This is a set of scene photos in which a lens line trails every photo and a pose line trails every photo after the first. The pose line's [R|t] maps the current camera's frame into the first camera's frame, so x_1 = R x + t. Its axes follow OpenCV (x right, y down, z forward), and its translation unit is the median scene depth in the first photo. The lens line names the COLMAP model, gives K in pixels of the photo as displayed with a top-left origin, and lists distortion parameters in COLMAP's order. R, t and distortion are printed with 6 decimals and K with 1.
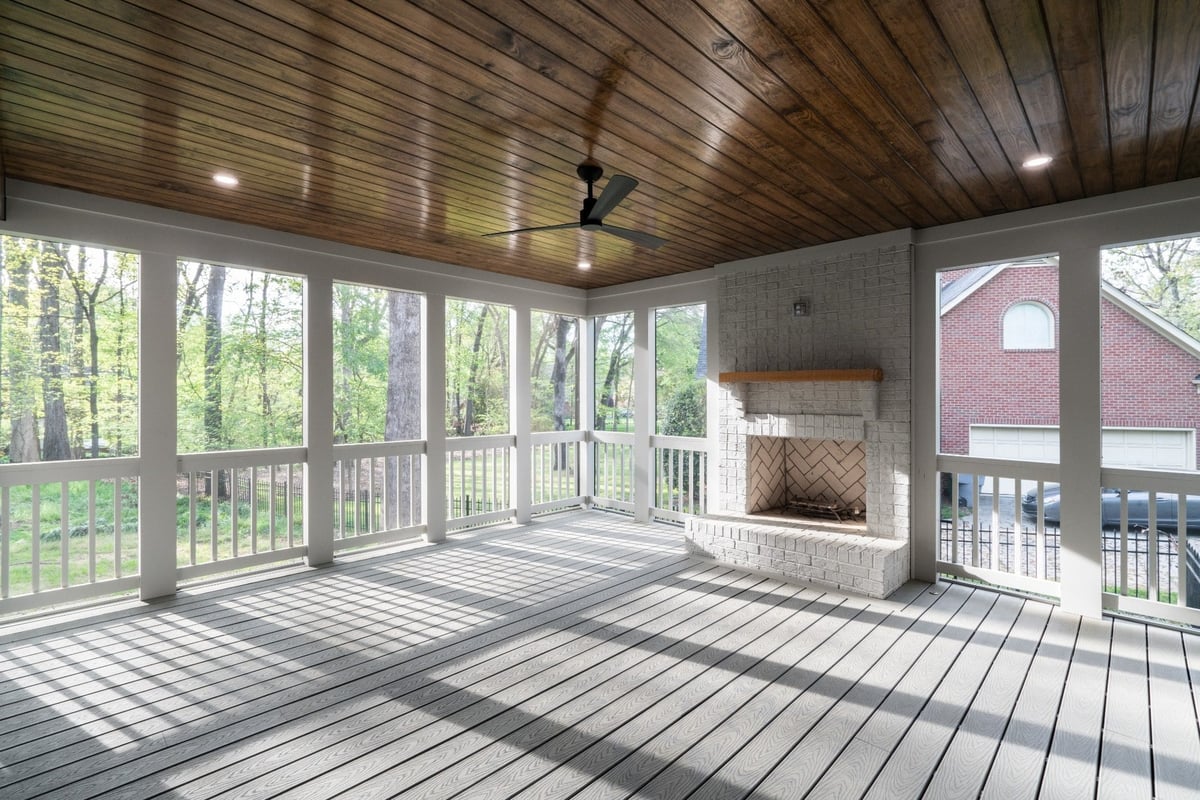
lens RADIAL K [[554.5, 0, 579.8], [0, 554.5, 397.8], [0, 0, 1]] dist [-0.001547, 0.000952]
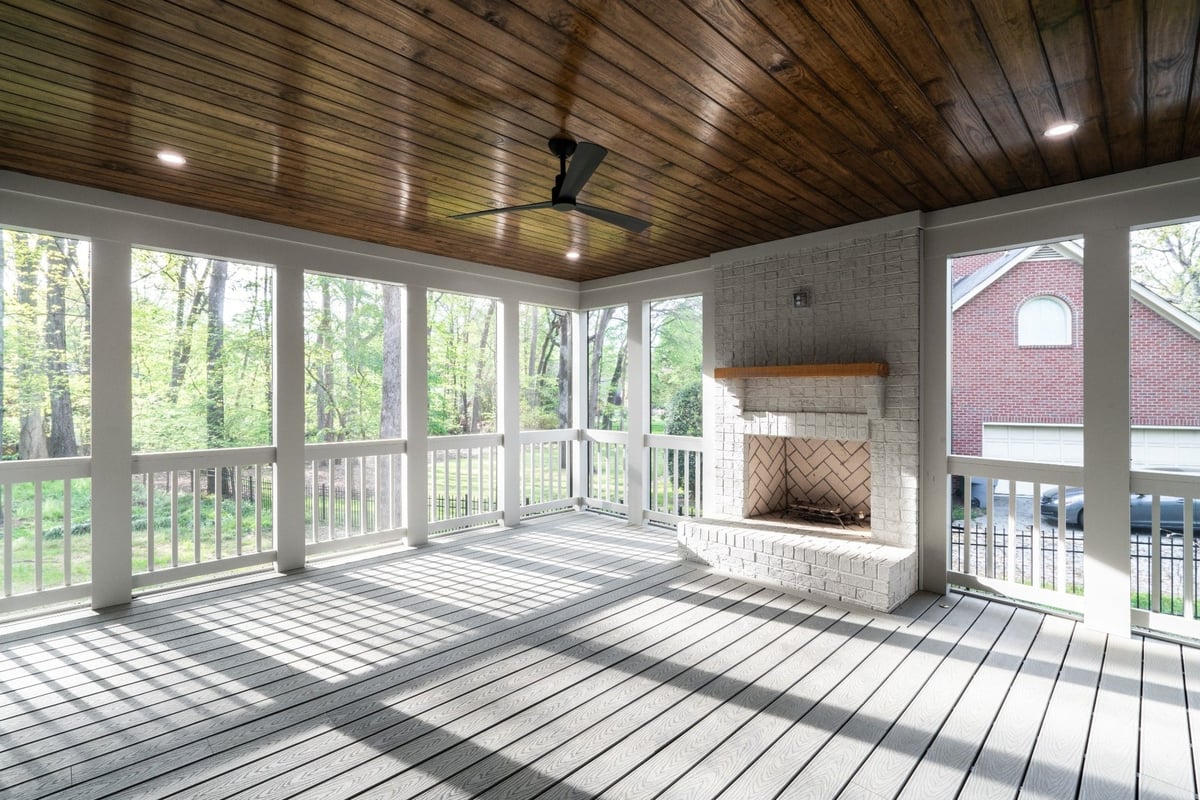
lens RADIAL K [[554.5, 0, 579.8], [0, 554.5, 397.8], [0, 0, 1]] dist [-0.001547, 0.000952]
pose [[0.999877, -0.000052, -0.015669, 0.048764], [0.000110, 0.999993, 0.003705, 0.002401], [0.015669, -0.003706, 0.999870, 0.071398]]
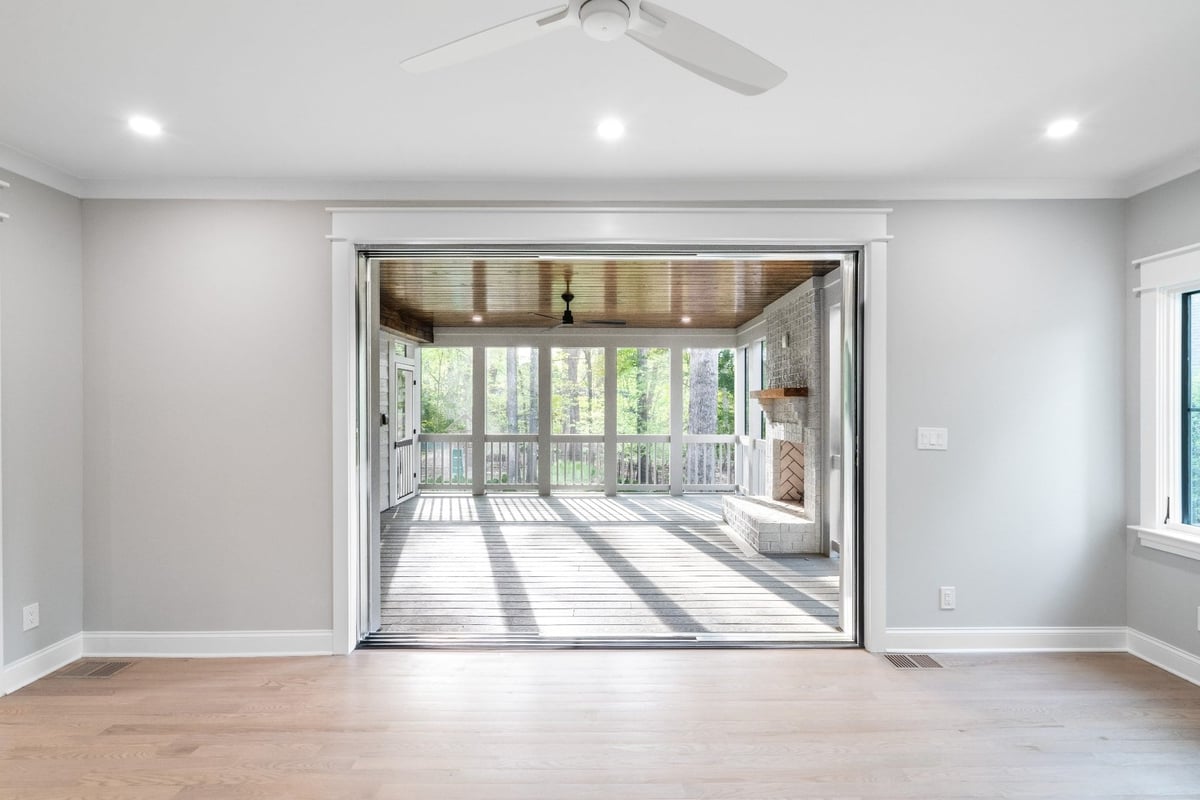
lens RADIAL K [[536.6, 0, 598.6], [0, 536.6, 410.1], [0, 0, 1]] dist [-0.001366, 0.003822]
pose [[0.713403, 0.002597, -0.700749, 1.175722], [-0.004860, 0.999987, -0.001242, 0.004531], [0.700737, 0.004291, 0.713407, -0.249404]]
